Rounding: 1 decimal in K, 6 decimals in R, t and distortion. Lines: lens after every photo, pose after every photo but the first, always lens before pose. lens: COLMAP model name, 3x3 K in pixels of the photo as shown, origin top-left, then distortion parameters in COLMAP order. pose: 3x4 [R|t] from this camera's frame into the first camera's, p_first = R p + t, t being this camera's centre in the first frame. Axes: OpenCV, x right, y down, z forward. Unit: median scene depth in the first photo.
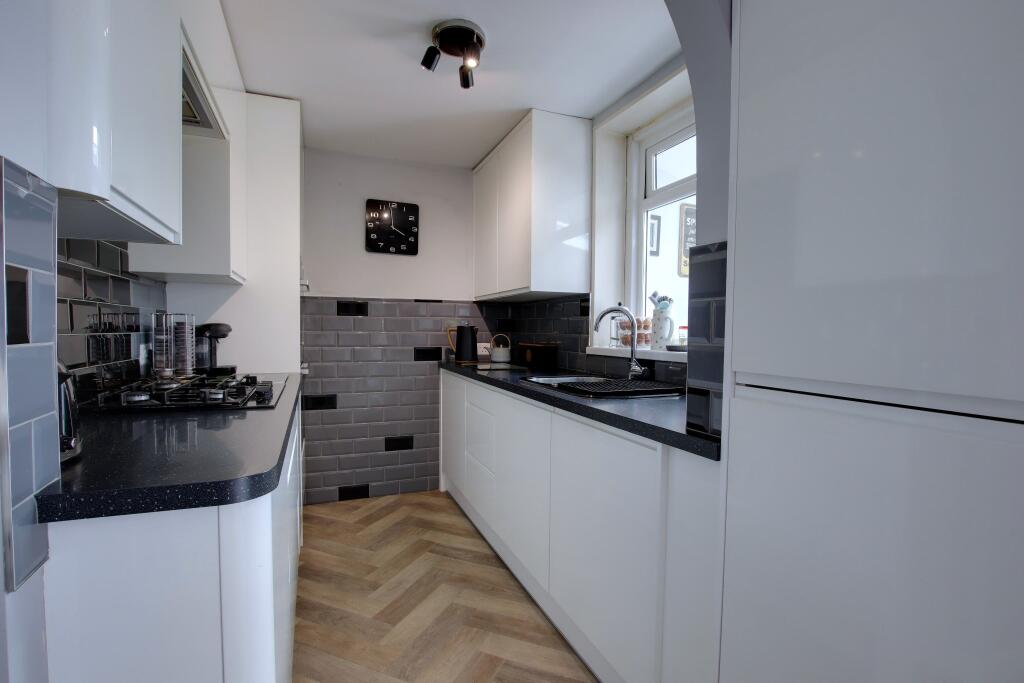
lens RADIAL K [[477.4, 0, 511.7], [0, 477.4, 349.3], [0, 0, 1]] dist [-0.028569, 0.000021]
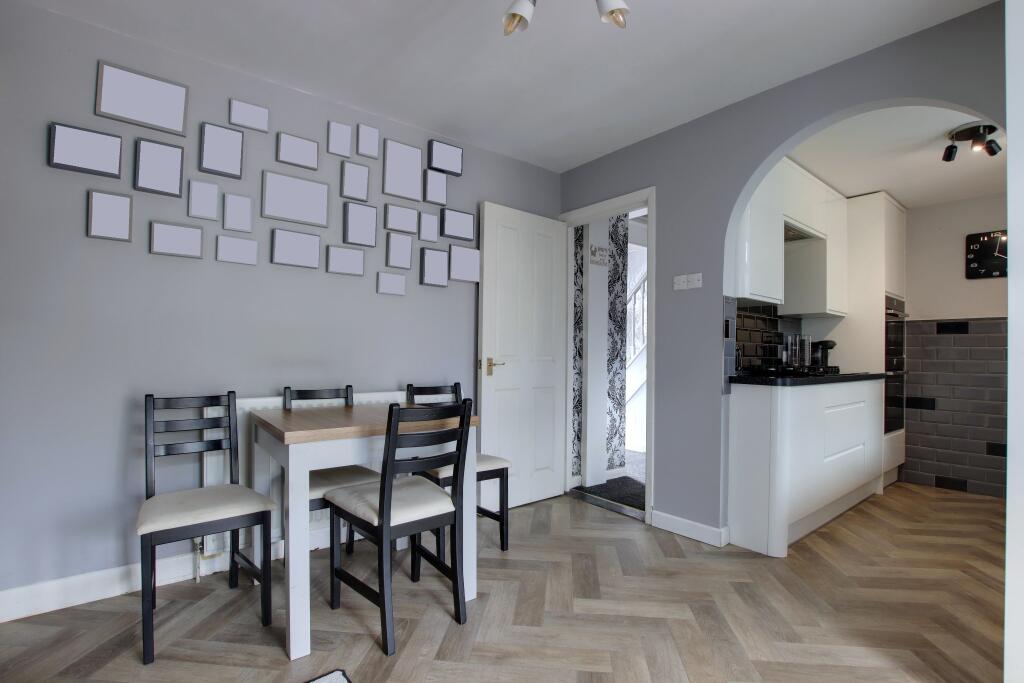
lens RADIAL K [[477.4, 0, 511.7], [0, 477.4, 349.3], [0, 0, 1]] dist [-0.028569, 0.000021]
pose [[0.283170, -0.016818, -0.958922, 0.765804], [-0.049923, 0.998232, -0.032250, 0.098422], [0.957770, 0.057004, 0.281830, -0.635951]]
